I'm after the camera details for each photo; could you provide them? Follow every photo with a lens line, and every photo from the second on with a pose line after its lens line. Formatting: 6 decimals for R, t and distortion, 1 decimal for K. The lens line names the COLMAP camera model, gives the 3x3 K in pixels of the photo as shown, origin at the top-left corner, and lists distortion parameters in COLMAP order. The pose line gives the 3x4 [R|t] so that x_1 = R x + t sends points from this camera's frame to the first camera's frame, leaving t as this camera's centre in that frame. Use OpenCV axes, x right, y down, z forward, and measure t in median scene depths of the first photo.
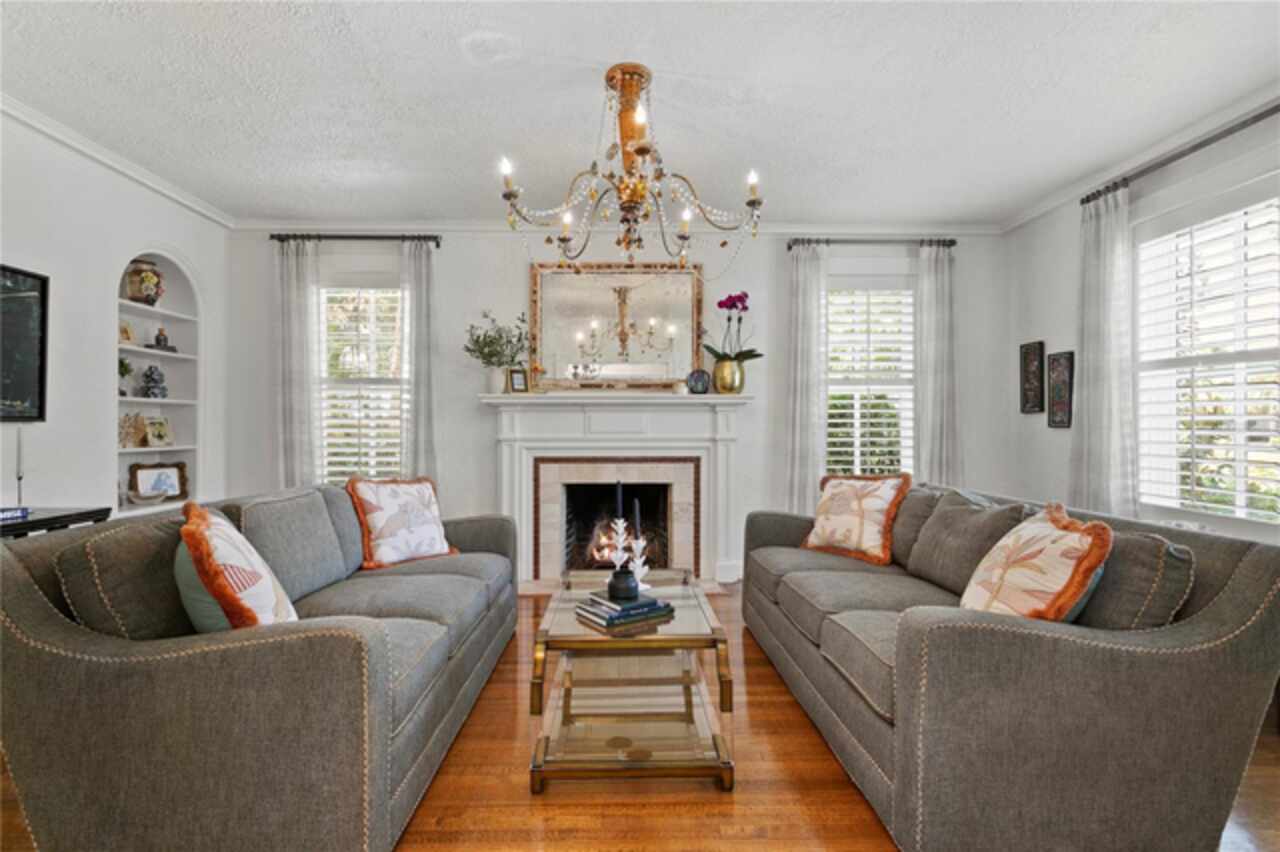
lens RADIAL K [[618.2, 0, 640.0], [0, 618.2, 426.0], [0, 0, 1]] dist [-0.020724, 0.000874]
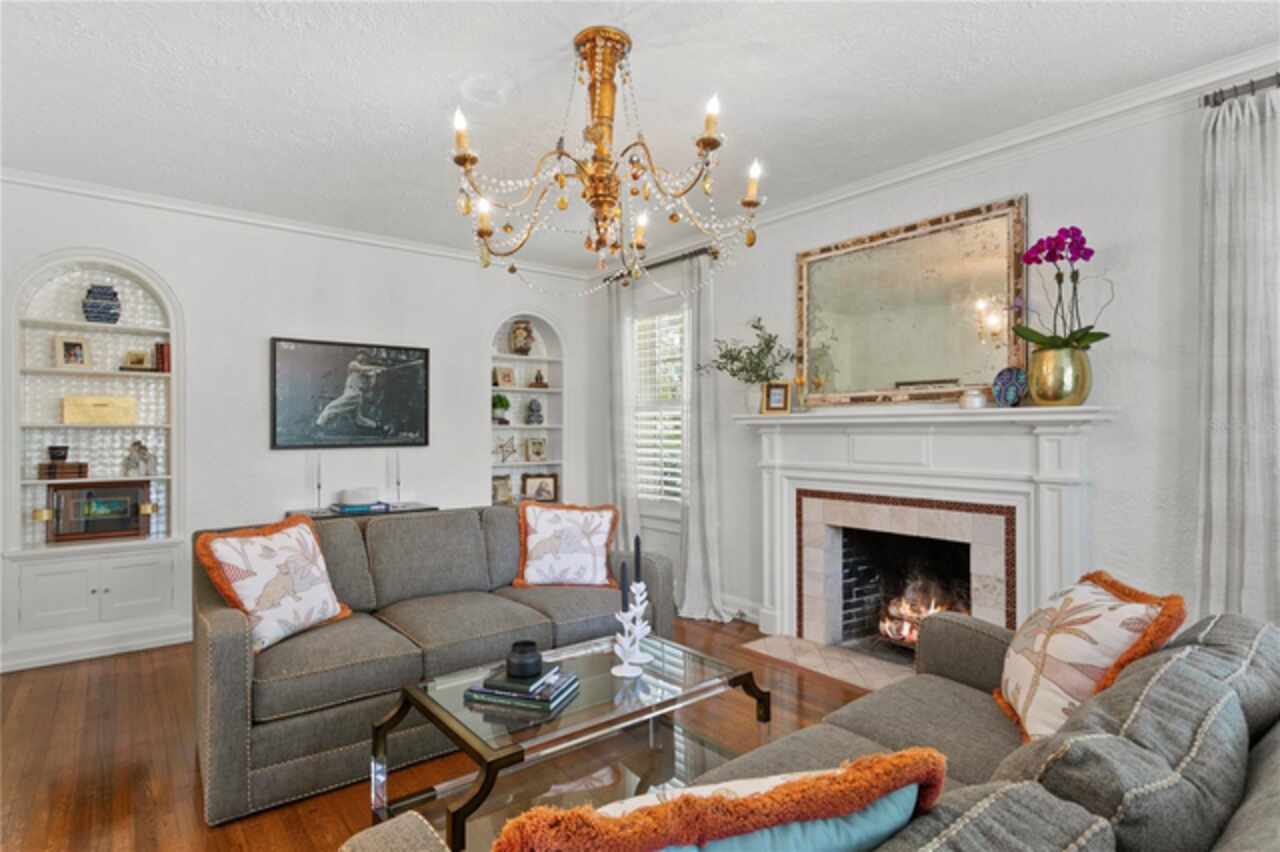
lens RADIAL K [[652.3, 0, 590.8], [0, 652.3, 426.2], [0, 0, 1]] dist [-0.028882, 0.000735]
pose [[0.575180, -0.007737, -0.817990, 0.385369], [0.006717, 0.999966, -0.004736, -0.031355], [0.817999, -0.002770, 0.575213, 0.279579]]
